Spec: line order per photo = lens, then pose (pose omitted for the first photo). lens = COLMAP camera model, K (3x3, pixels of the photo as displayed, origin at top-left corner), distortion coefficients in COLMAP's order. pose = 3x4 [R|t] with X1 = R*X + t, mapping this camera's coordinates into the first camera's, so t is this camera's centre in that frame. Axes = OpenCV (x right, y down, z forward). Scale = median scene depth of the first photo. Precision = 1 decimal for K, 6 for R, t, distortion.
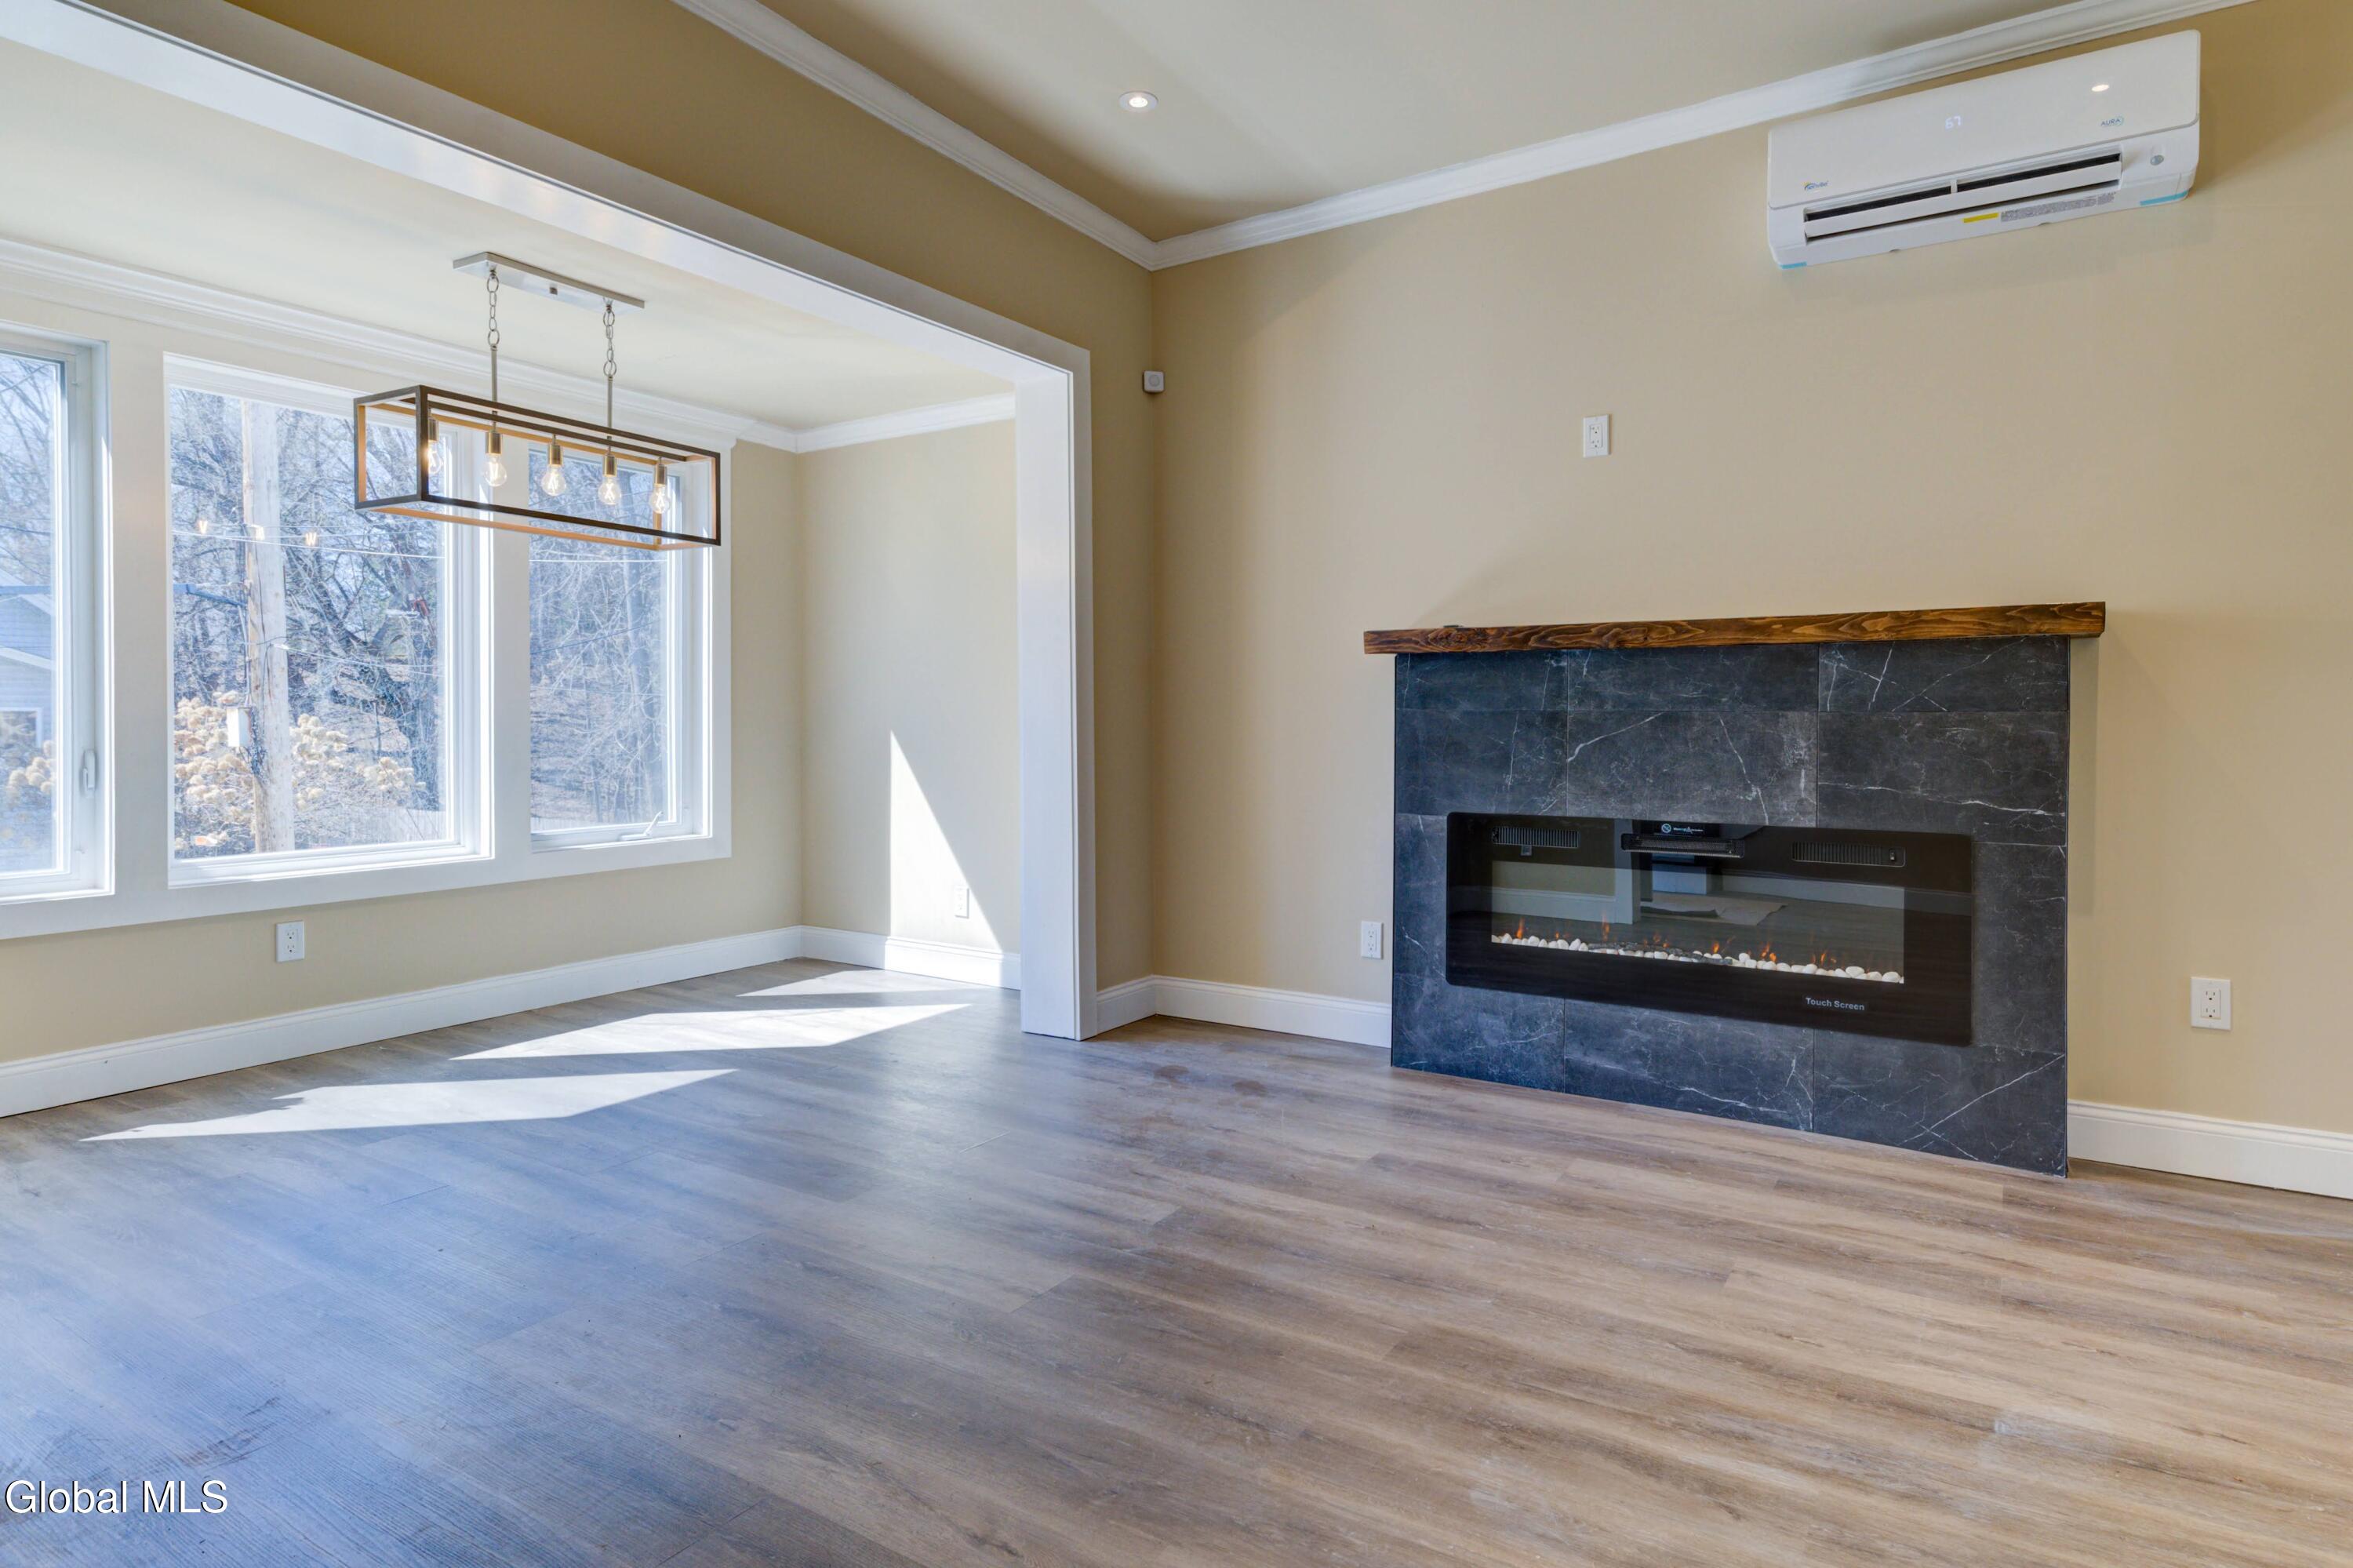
lens RADIAL K [[1260.9, 0, 1186.7], [0, 1260.9, 751.7], [0, 0, 1]] dist [0.005402, 0.000961]
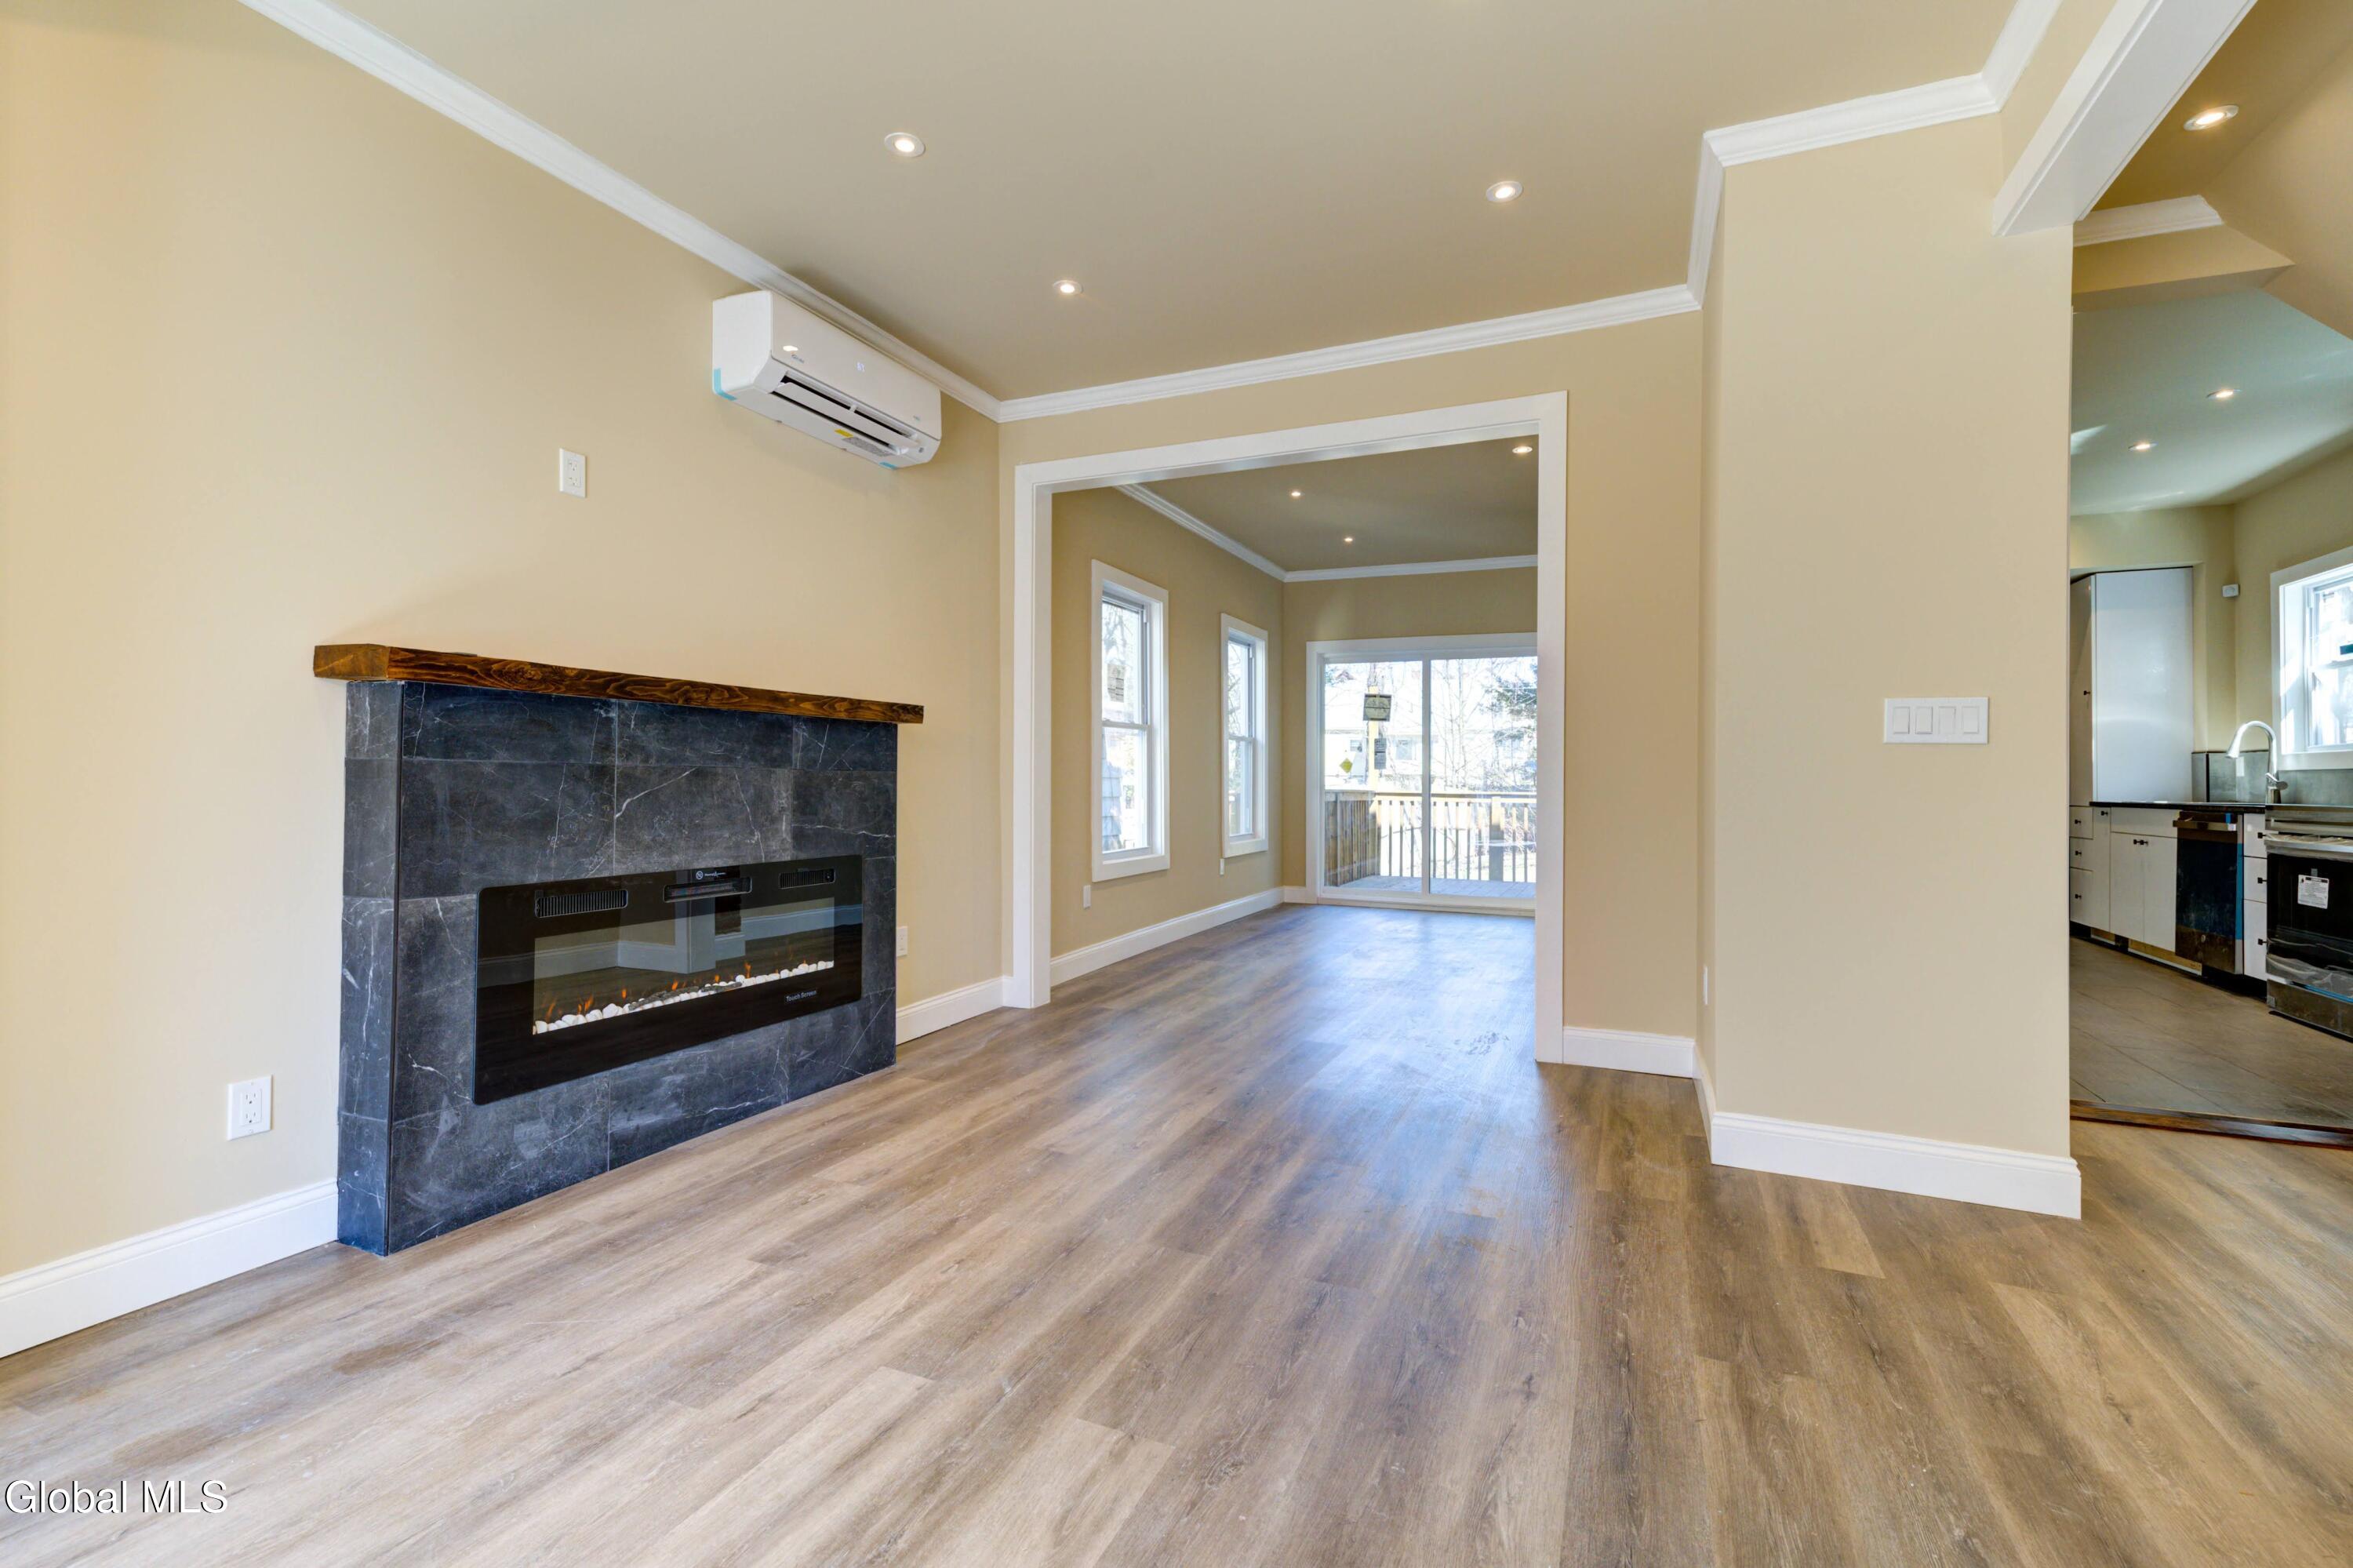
lens RADIAL K [[1069.4, 0, 1180.6], [0, 1069.4, 779.0], [0, 0, 1]] dist [0.019998, -0.000286]
pose [[-0.167740, -0.000921, 0.985831, -0.633663], [0.016854, 0.999851, 0.003802, -0.019330], [-0.985687, 0.017253, -0.167699, 0.797690]]
